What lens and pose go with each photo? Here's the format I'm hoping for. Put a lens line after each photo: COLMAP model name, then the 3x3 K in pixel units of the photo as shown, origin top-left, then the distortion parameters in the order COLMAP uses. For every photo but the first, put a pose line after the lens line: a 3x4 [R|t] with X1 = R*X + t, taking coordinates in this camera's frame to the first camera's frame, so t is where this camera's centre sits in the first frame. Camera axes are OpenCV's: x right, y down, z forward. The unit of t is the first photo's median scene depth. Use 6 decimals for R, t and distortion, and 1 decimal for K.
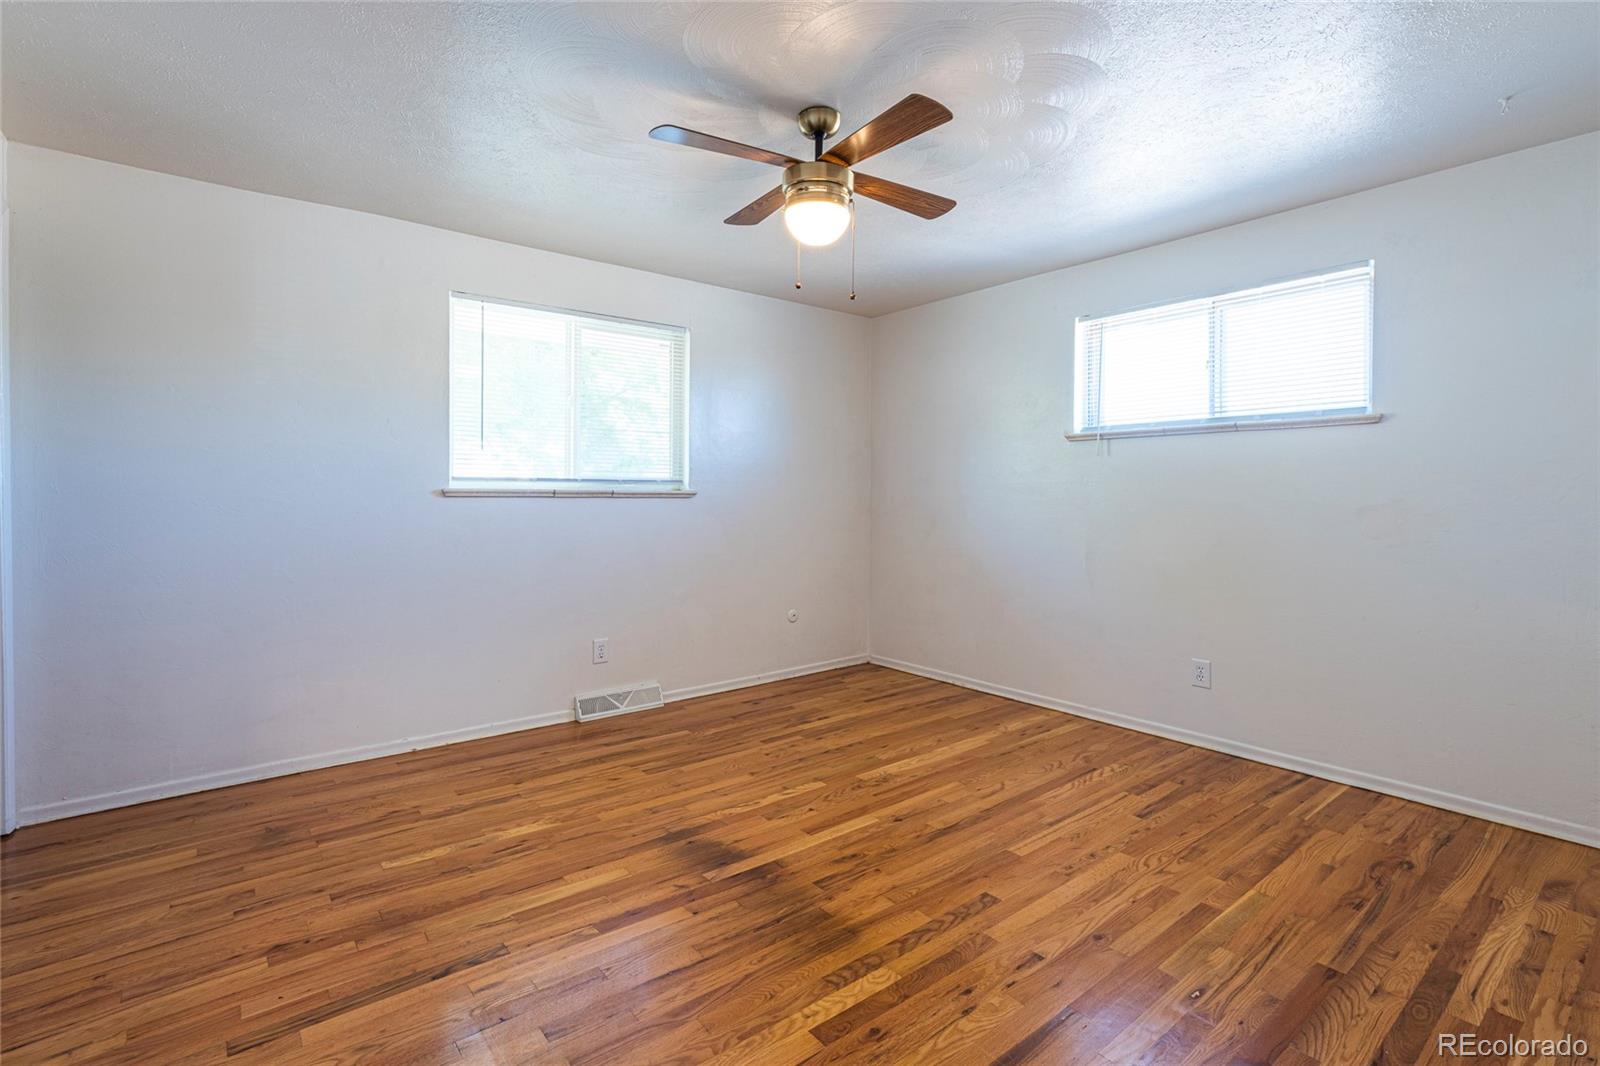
lens RADIAL K [[716.0, 0, 797.3], [0, 716.0, 515.8], [0, 0, 1]] dist [-0.001256, -0.000502]
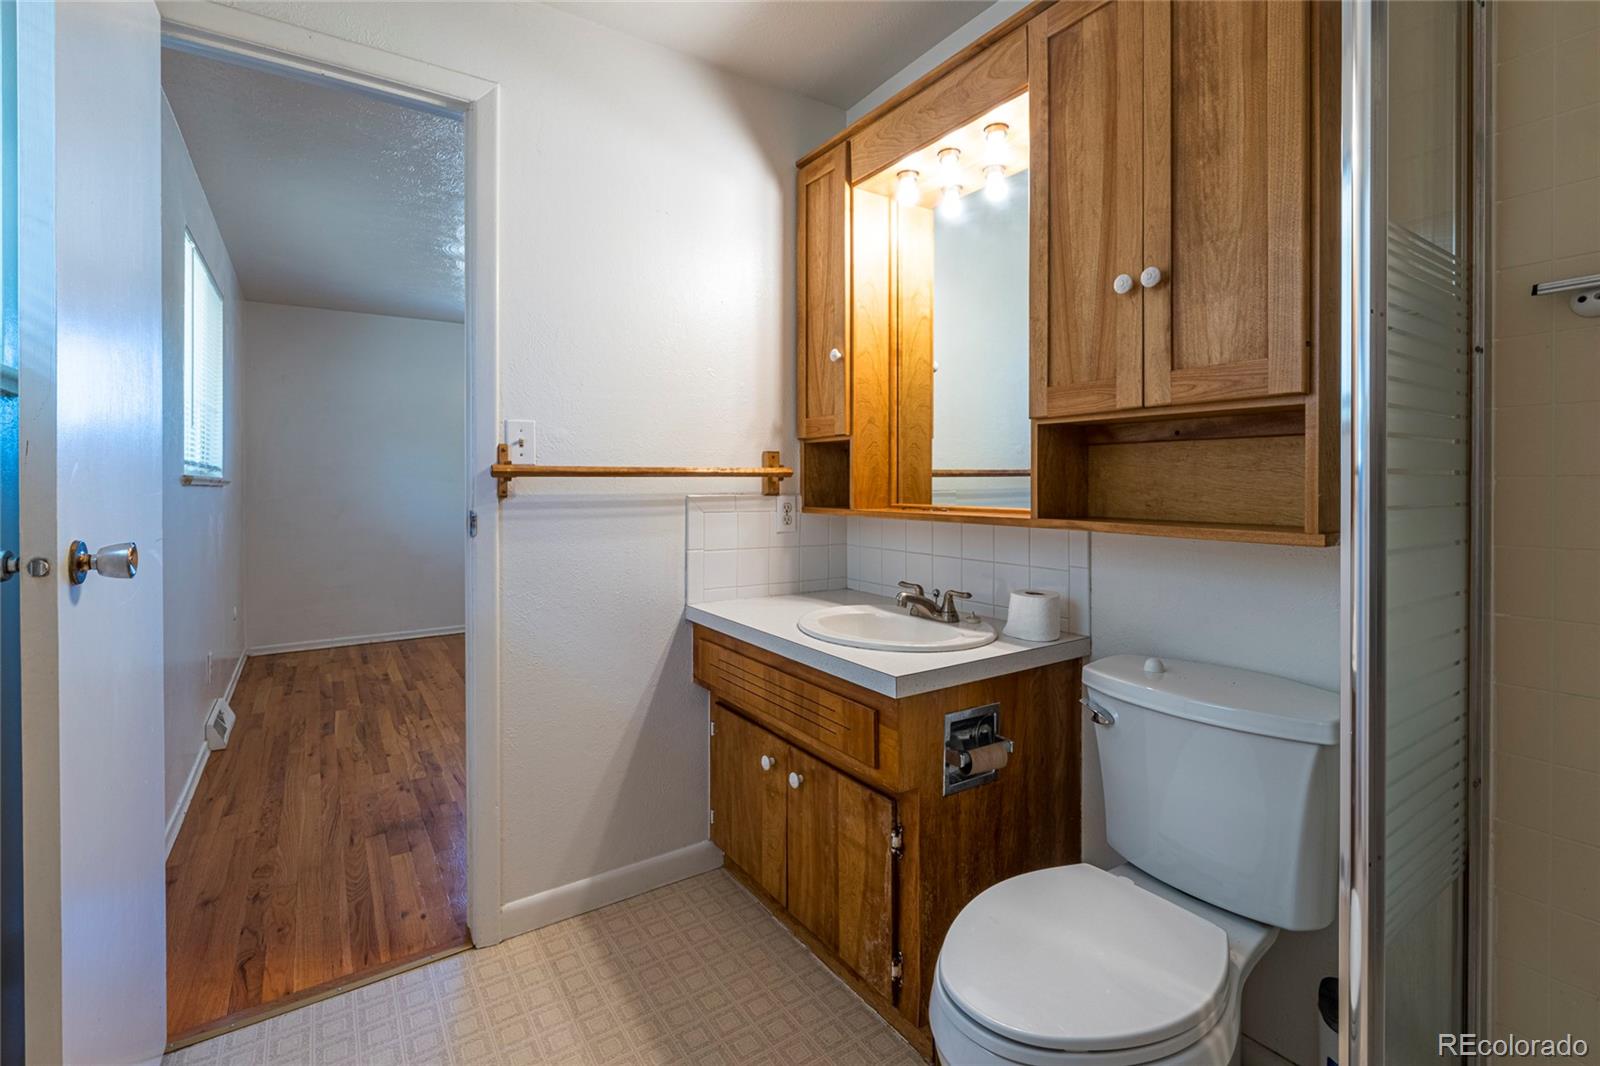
lens RADIAL K [[736.2, 0, 795.9], [0, 736.2, 484.3], [0, 0, 1]] dist [-0.002152, -0.000277]
pose [[0.082714, -0.007676, 0.996544, -1.426455], [0.027494, 0.999607, 0.005418, -0.021330], [-0.996194, 0.026951, 0.082892, 0.287750]]
